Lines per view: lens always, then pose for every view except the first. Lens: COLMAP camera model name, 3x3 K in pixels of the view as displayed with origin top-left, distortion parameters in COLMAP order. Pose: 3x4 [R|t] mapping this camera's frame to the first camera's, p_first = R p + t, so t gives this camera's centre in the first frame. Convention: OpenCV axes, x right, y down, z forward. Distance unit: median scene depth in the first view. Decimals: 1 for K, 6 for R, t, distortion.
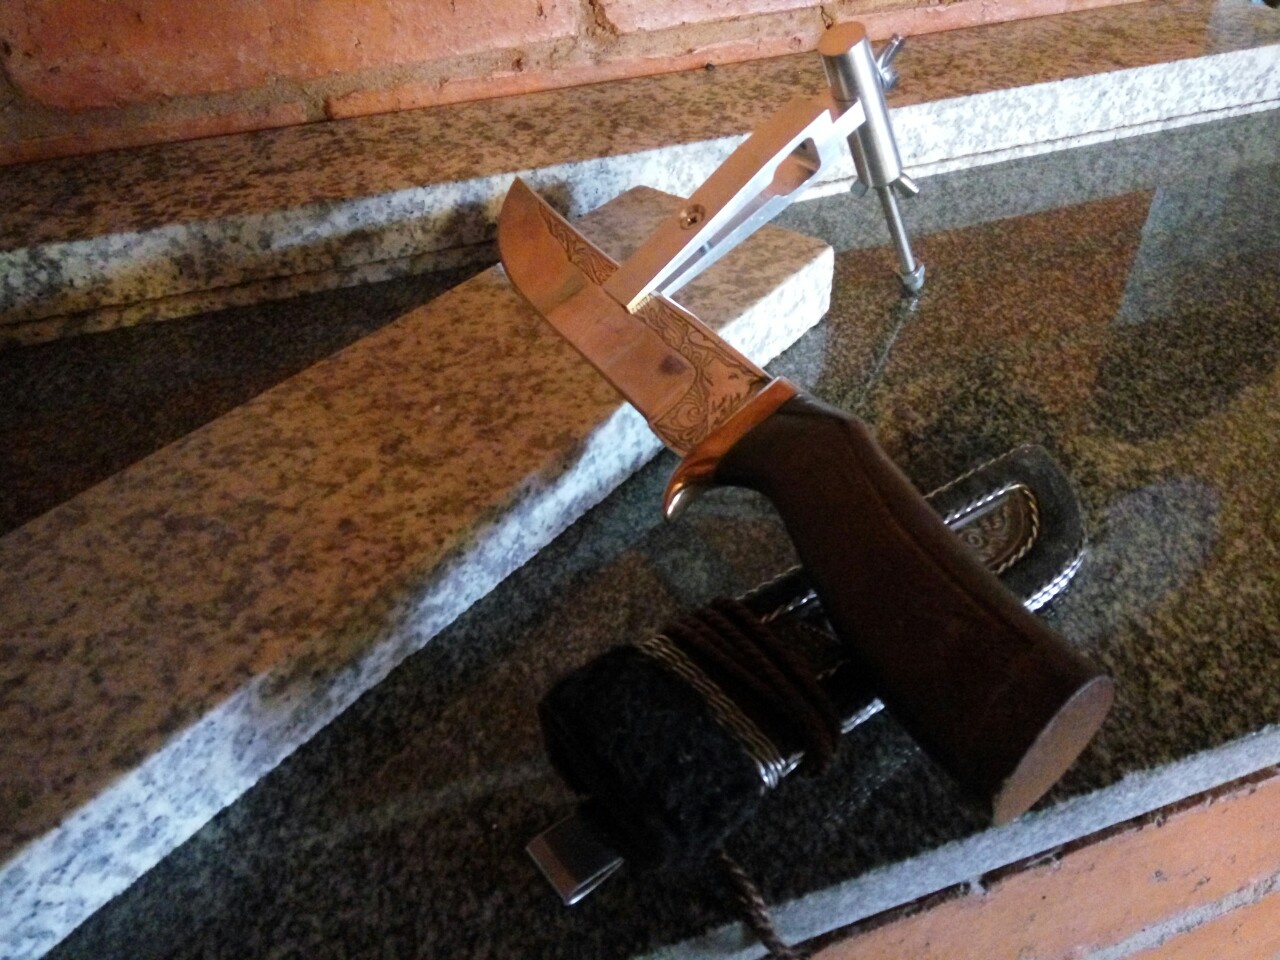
lens RADIAL K [[1013.4, 0, 640.0], [0, 1013.4, 480.0], [0, 0, 1]] dist [0.081614, -0.112040]
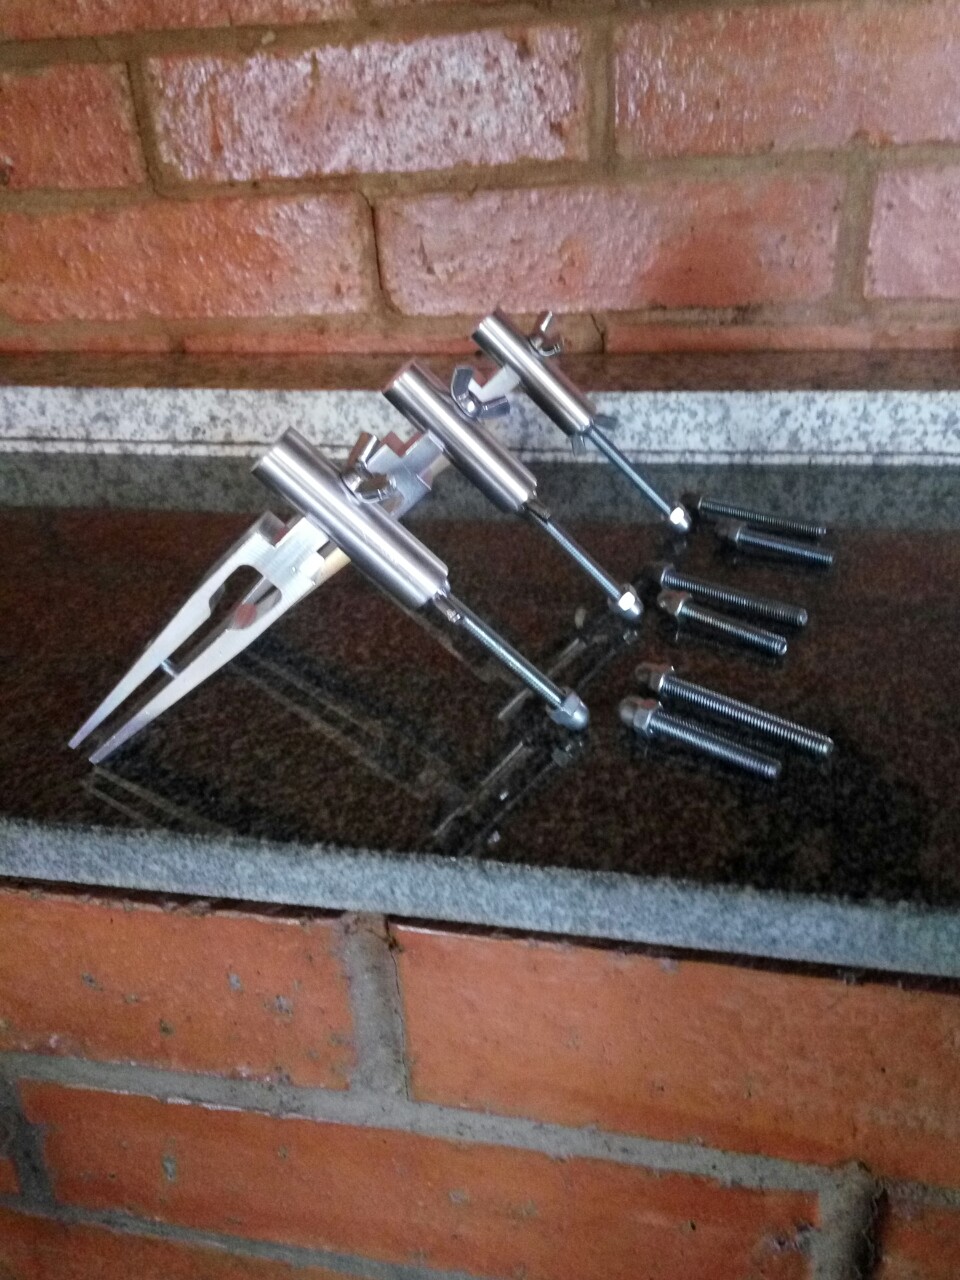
lens RADIAL K [[1034.3, 0, 490.2], [0, 1034.3, 638.2], [0, 0, 1]] dist [0.093009, -0.150244]
pose [[0.852766, 0.227822, -0.469986, 0.935243], [-0.314559, 0.942375, -0.113943, 0.030801], [0.416944, 0.245005, 0.875289, 0.097395]]
